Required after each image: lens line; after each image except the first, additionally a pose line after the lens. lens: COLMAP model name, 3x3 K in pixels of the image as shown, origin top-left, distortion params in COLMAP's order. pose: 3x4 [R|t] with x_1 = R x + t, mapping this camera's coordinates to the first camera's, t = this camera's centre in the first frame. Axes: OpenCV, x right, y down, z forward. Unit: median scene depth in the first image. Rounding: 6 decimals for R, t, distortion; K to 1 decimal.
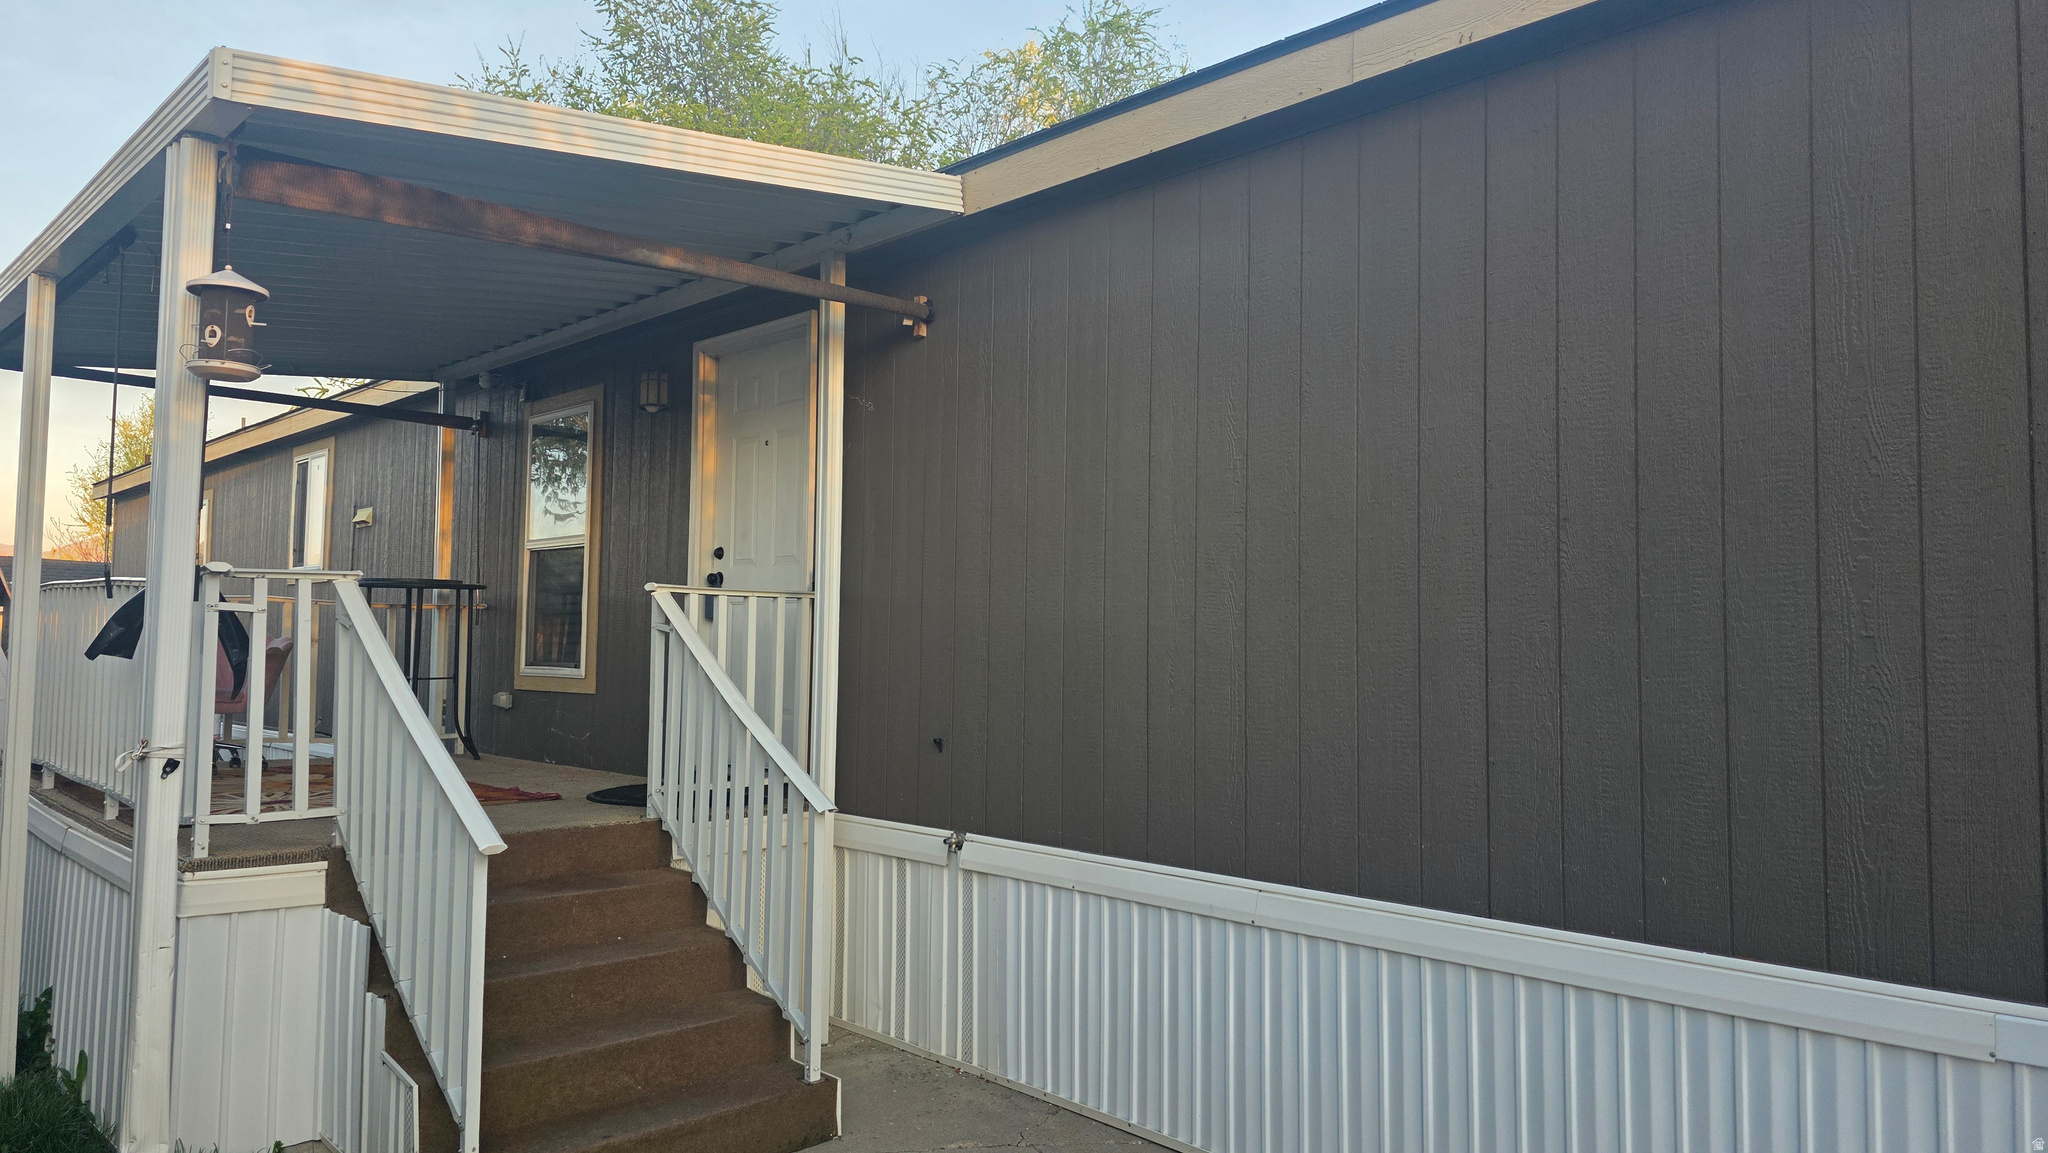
lens RADIAL K [[1382.6, 0, 1024.2], [0, 1382.6, 572.7], [0, 0, 1]] dist [0.005582, -0.007000]
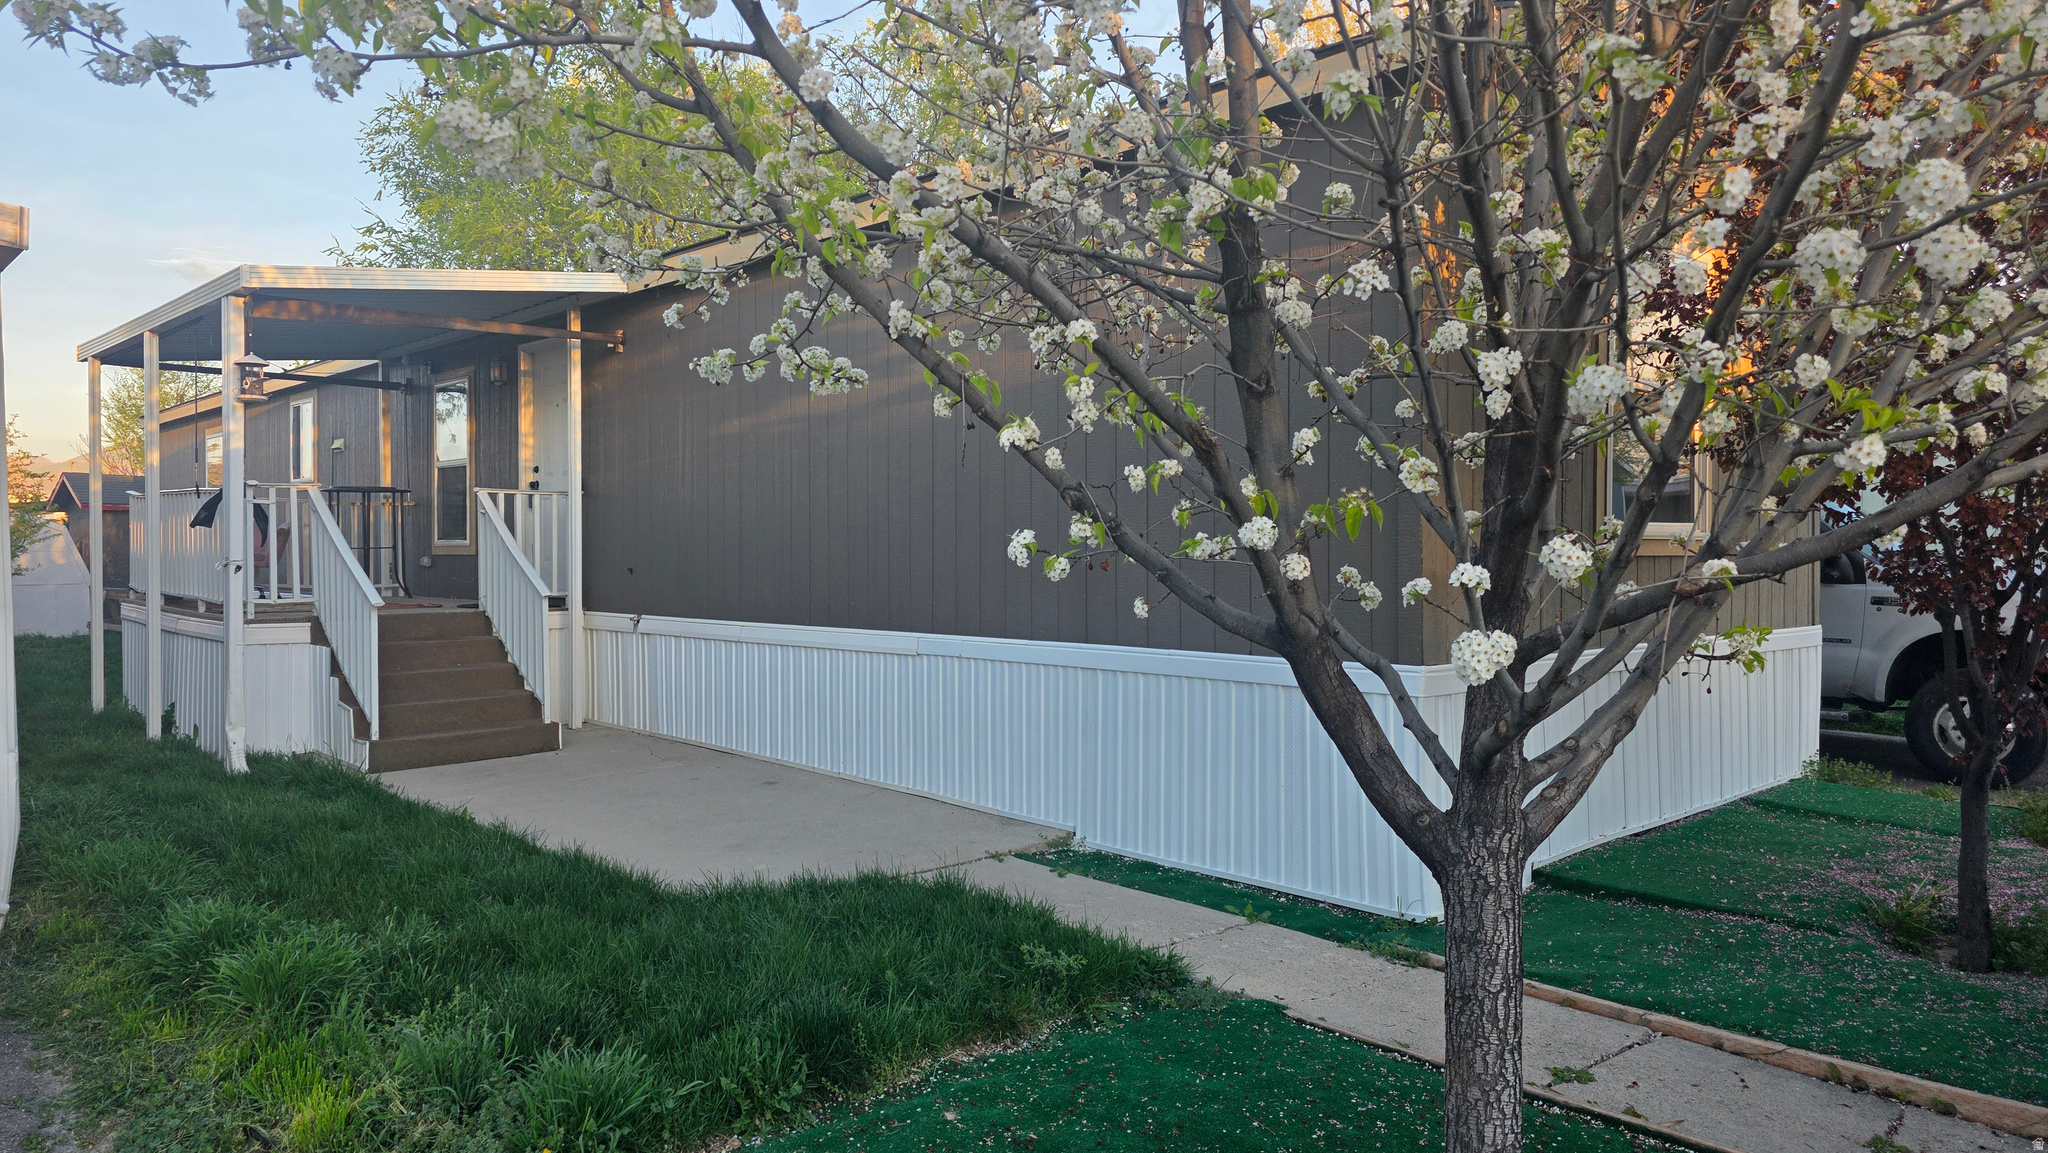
lens RADIAL K [[1382.6, 0, 1024.0], [0, 1382.6, 570.5], [0, 0, 1]] dist [0.005582, -0.007000]
pose [[0.999899, -0.012893, -0.005915, 0.503657], [0.013283, 0.997348, 0.071563, -0.005027], [0.004976, -0.071634, 0.997419, -0.921428]]
